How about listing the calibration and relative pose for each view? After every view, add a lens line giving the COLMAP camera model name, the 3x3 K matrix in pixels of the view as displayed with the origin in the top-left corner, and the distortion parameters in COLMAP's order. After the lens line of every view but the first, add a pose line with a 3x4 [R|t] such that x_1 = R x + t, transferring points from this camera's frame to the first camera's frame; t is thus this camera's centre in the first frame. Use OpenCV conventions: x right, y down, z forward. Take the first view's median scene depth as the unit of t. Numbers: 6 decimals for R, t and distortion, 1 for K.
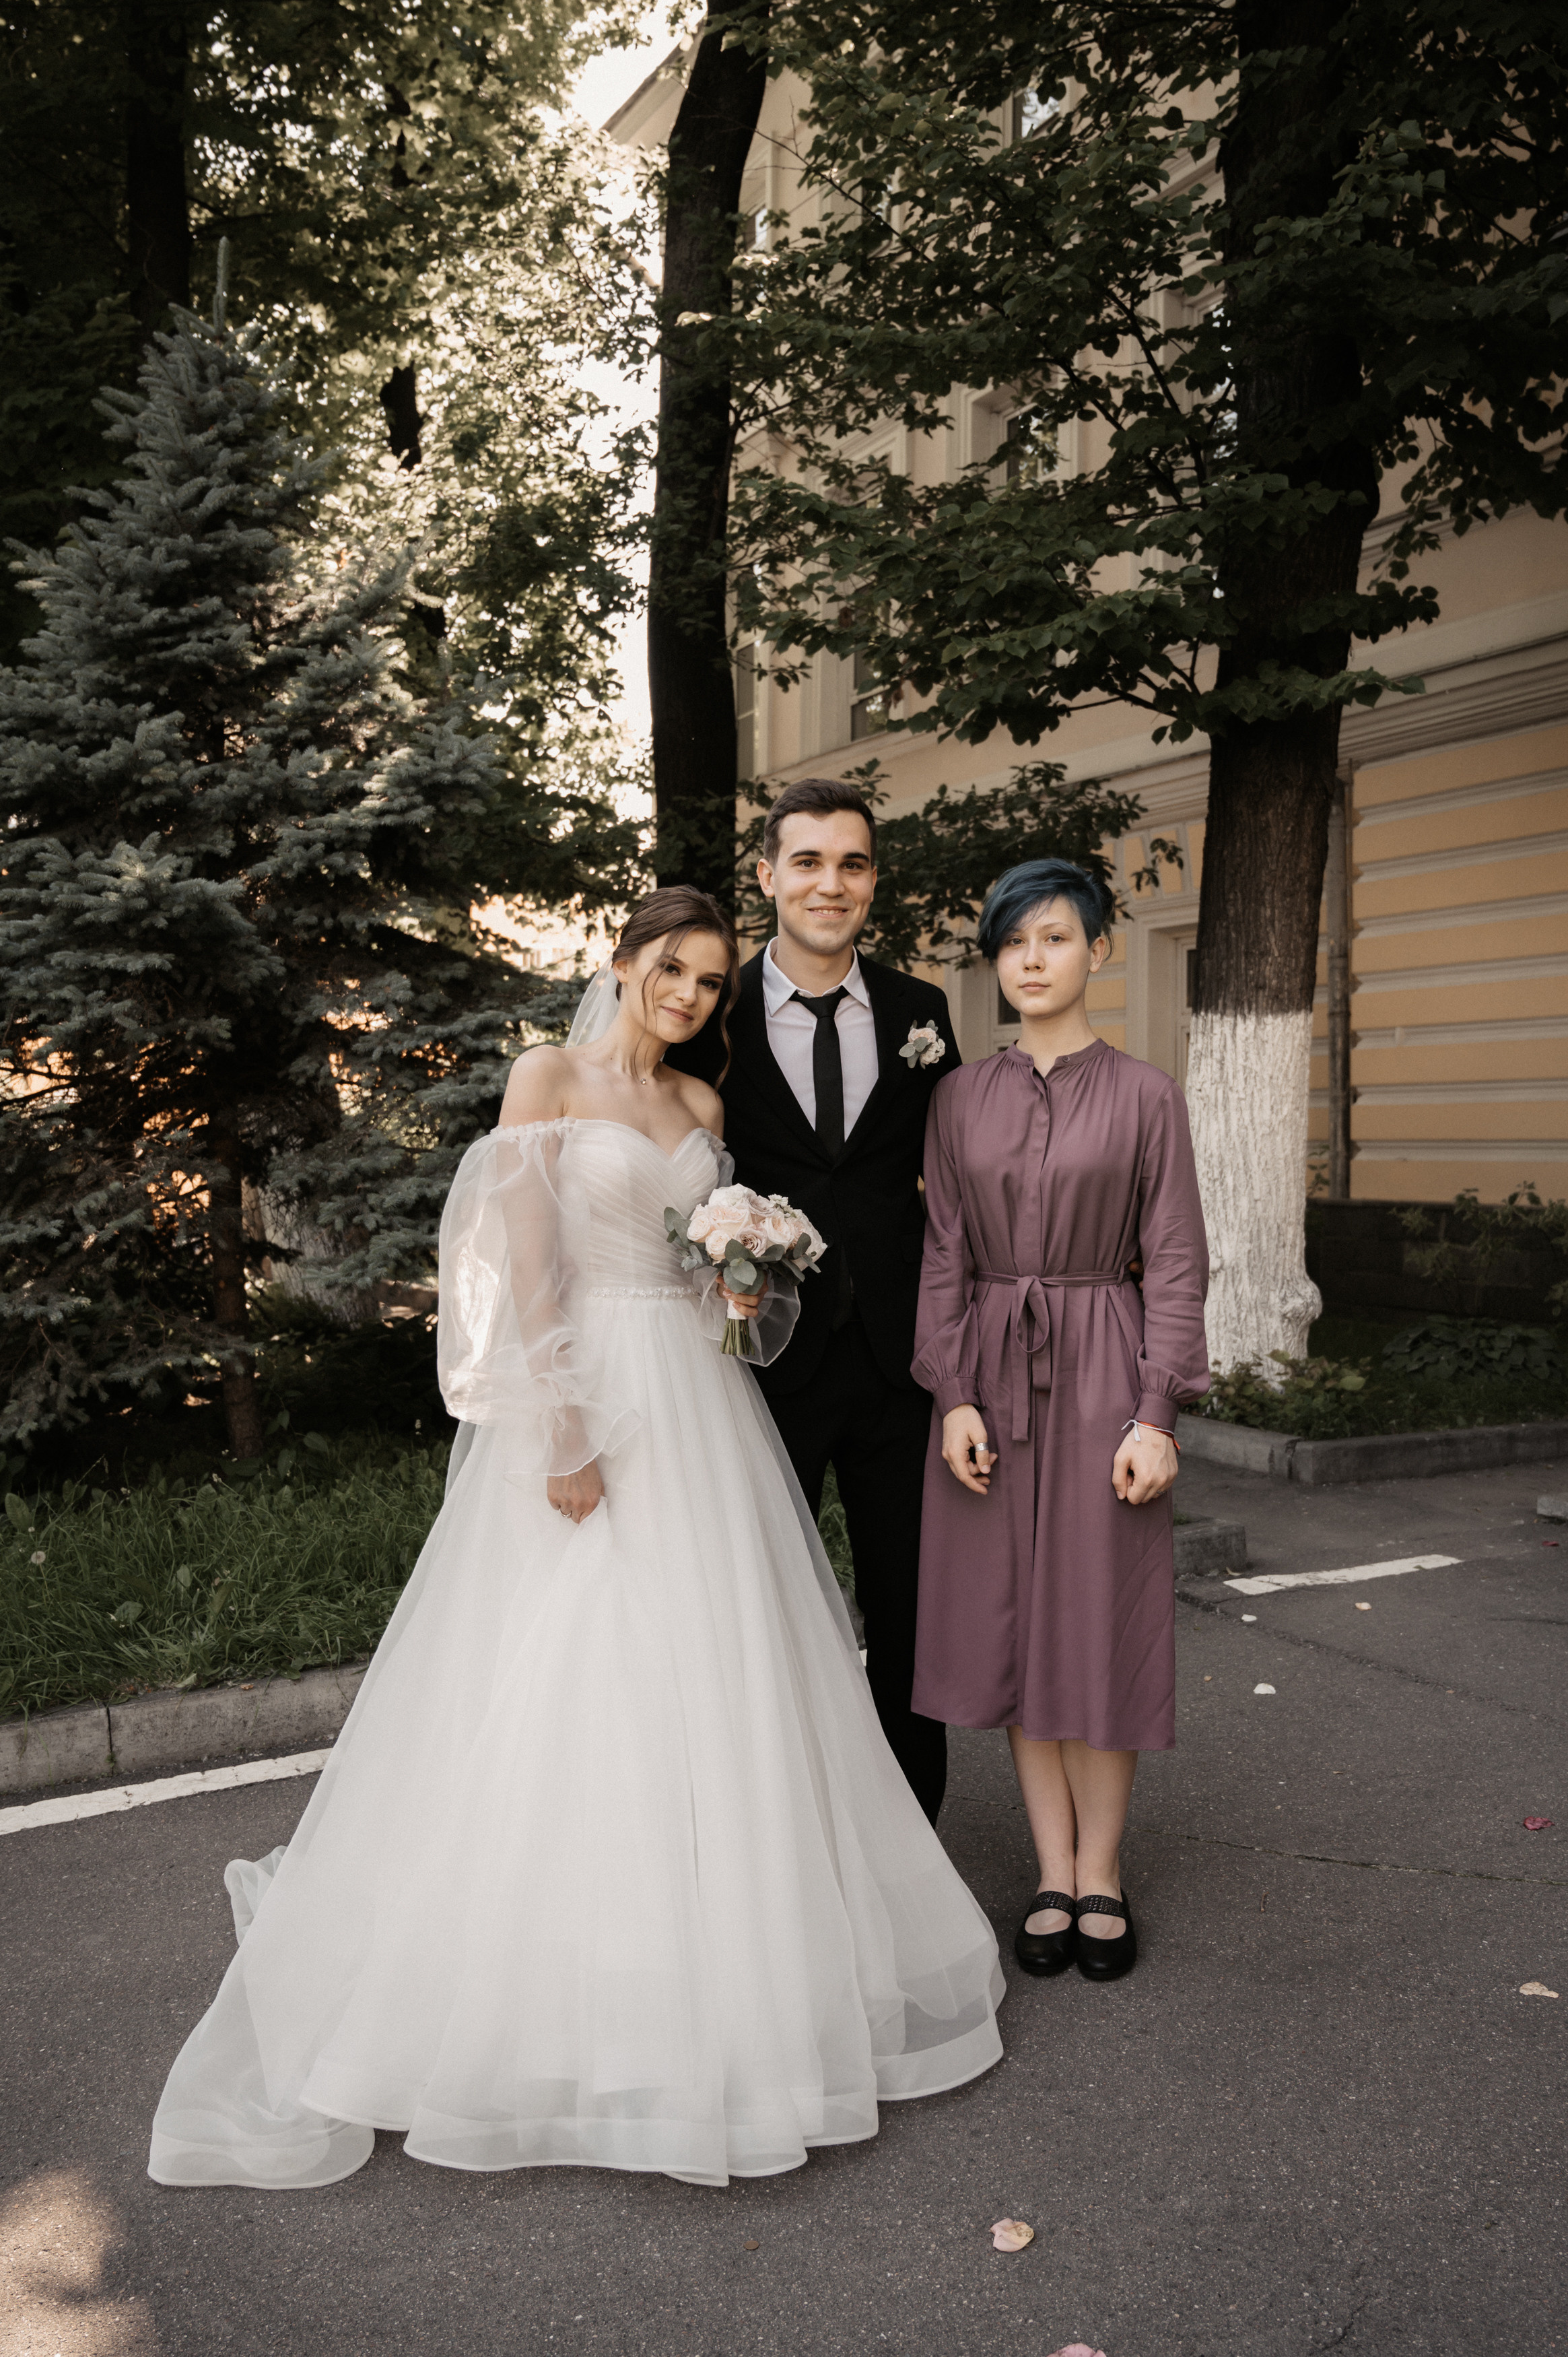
lens RADIAL K [[1996.2, 0, 787.6], [0, 1996.2, 1186.1], [0, 0, 1]] dist [-0.005312, 0.005079]
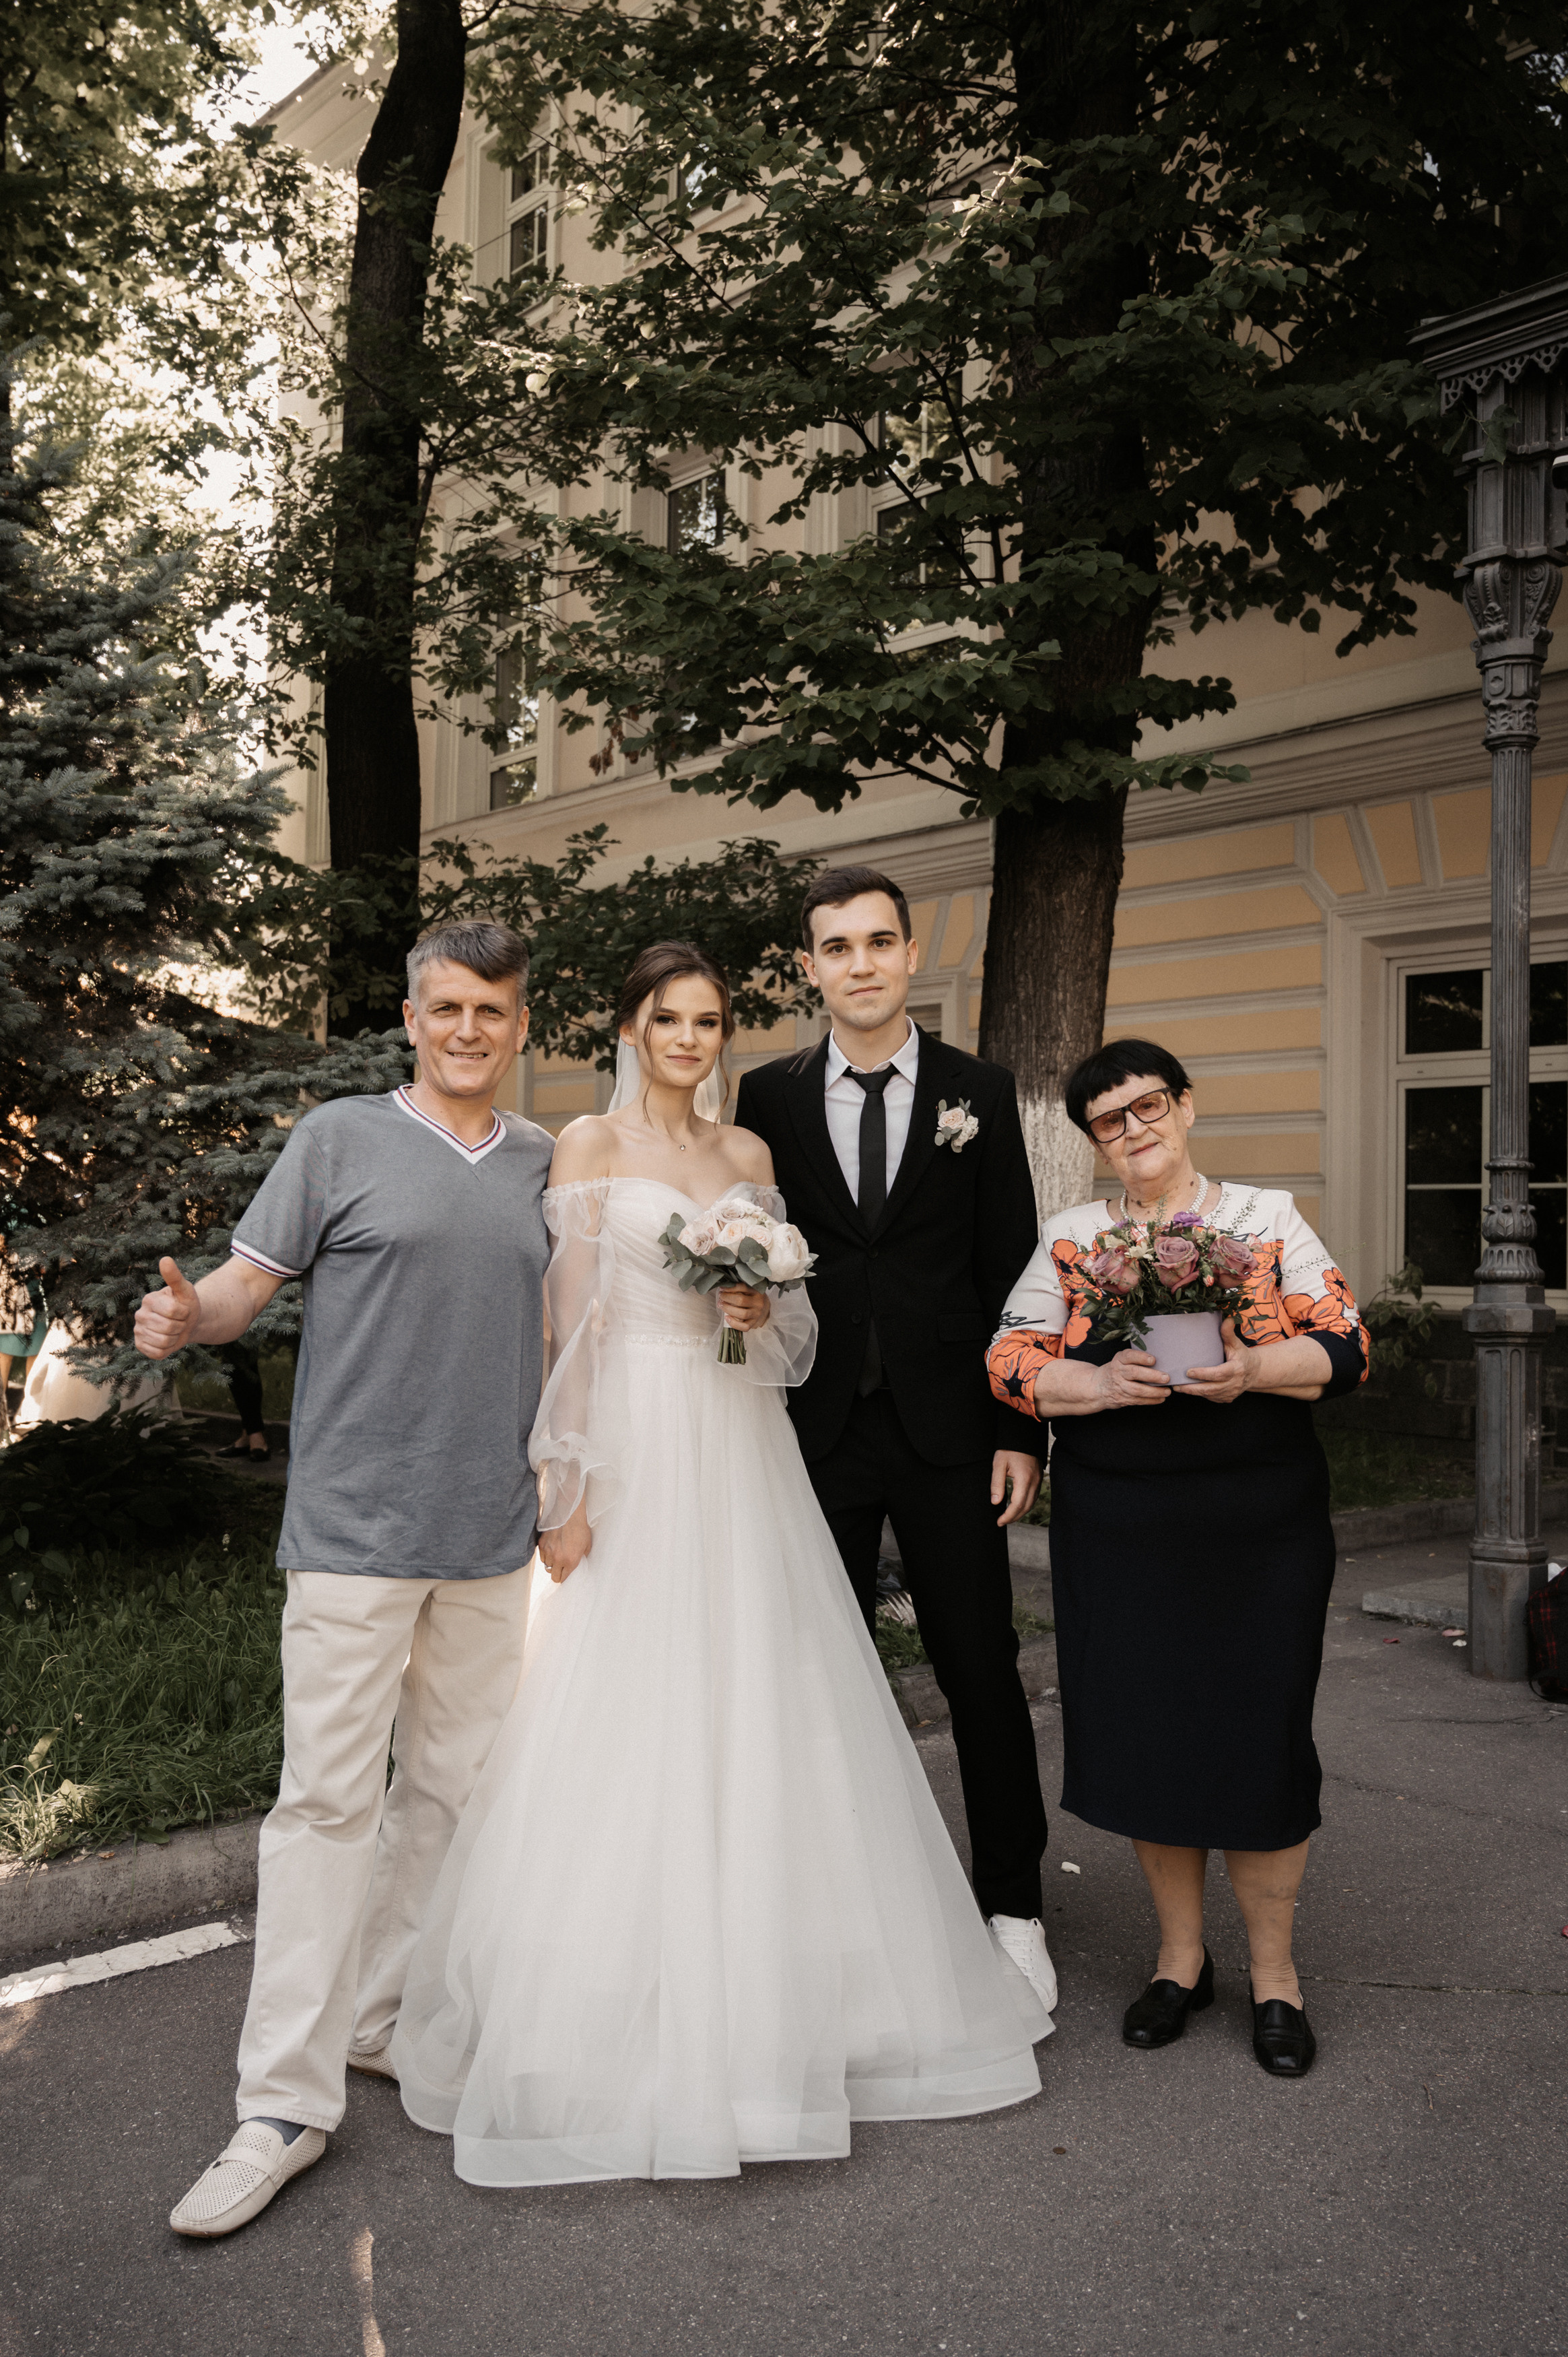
lens RADIAL K [[2076.8, 0, 775.0], [0, 2076.8, 1175.2], [0, 0, 1]] dist [-0.004091, 0.003552]
pose [[0.977421, 0.019058, 0.210442, -0.116673], [-0.008011, 0.998551, -0.053220, 0.005877], [-0.211151, 0.050332, 0.976157, 0.045984]]
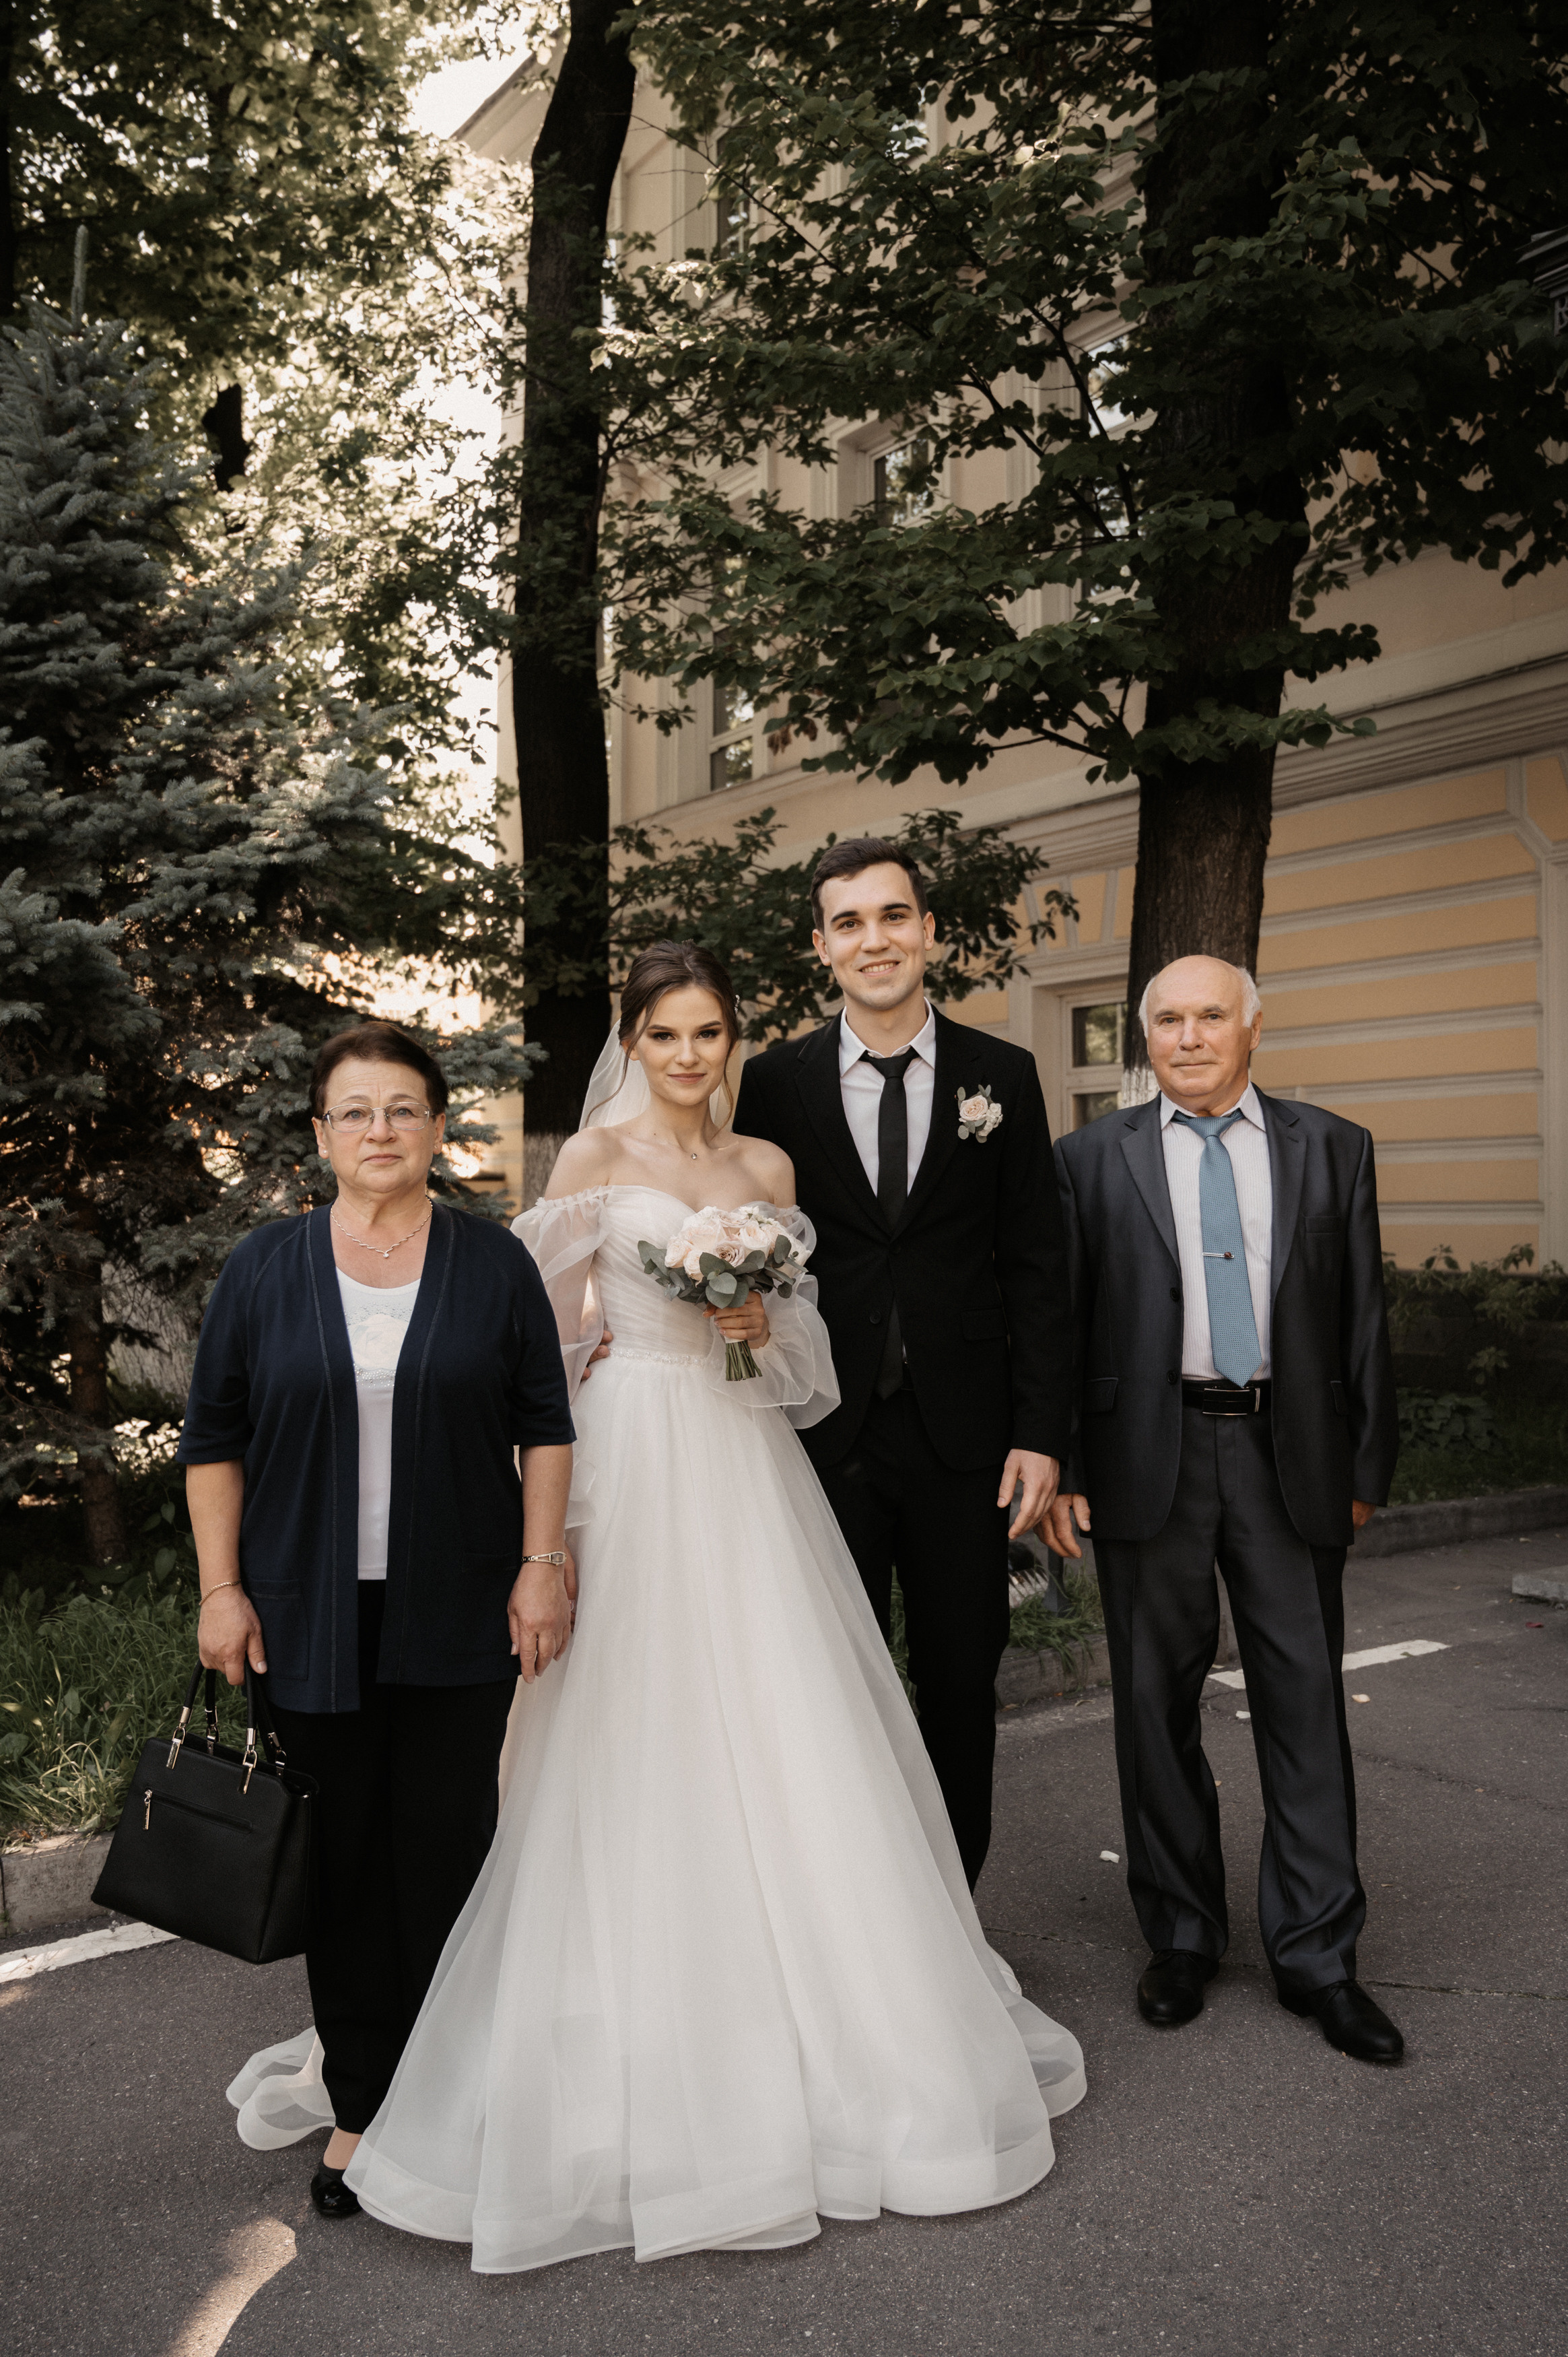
lens RADIAL K [[2084.8, 0, 790.7], [0, 2084.8, 1194.5], [0, 0, 1]] dist [0.004439, -0.005585]
pose [[0.996458, -0.007407, 0.083761, -0.043321], [0.010023, 0.999474, -0.030854, 0.001934], [-0.083488, 0.031584, 0.996008, 0.033025]]
